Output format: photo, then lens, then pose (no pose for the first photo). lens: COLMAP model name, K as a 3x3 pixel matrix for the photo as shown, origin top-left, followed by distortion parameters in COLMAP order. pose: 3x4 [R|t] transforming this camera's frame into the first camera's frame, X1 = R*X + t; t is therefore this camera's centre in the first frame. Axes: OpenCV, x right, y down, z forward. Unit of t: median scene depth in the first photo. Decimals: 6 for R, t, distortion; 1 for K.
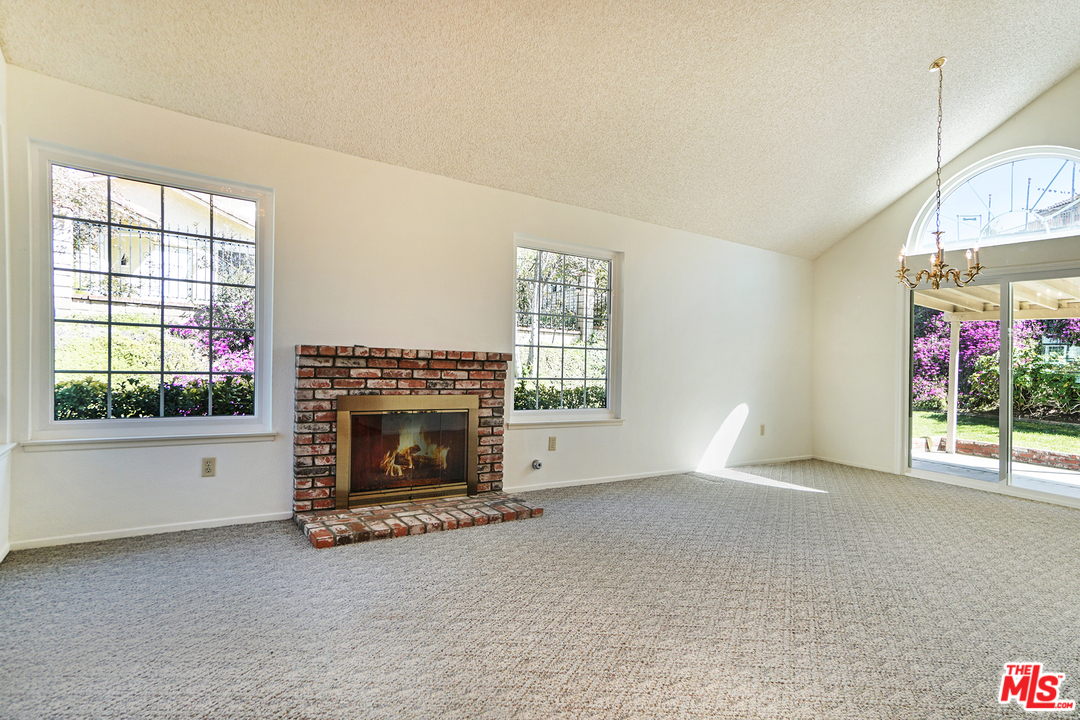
lens RADIAL K [[578.6, 0, 540.4], [0, 578.6, 359.1], [0, 0, 1]] dist [0.005604, 0.002590]
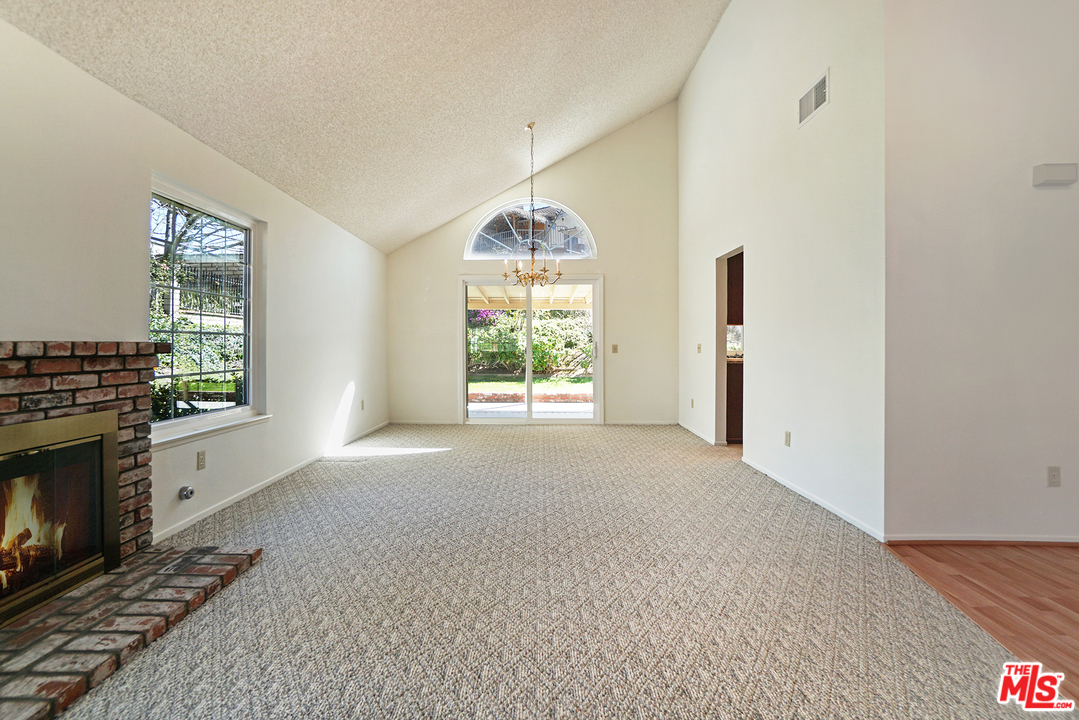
lens RADIAL K [[481.9, 0, 533.0], [0, 481.9, 332.7], [0, 0, 1]] dist [-0.026529, 0.008625]
pose [[0.574514, -0.013936, 0.818376, -0.280745], [0.022124, 0.999754, 0.001493, -0.013747], [-0.818195, 0.017248, 0.574682, 0.334144]]
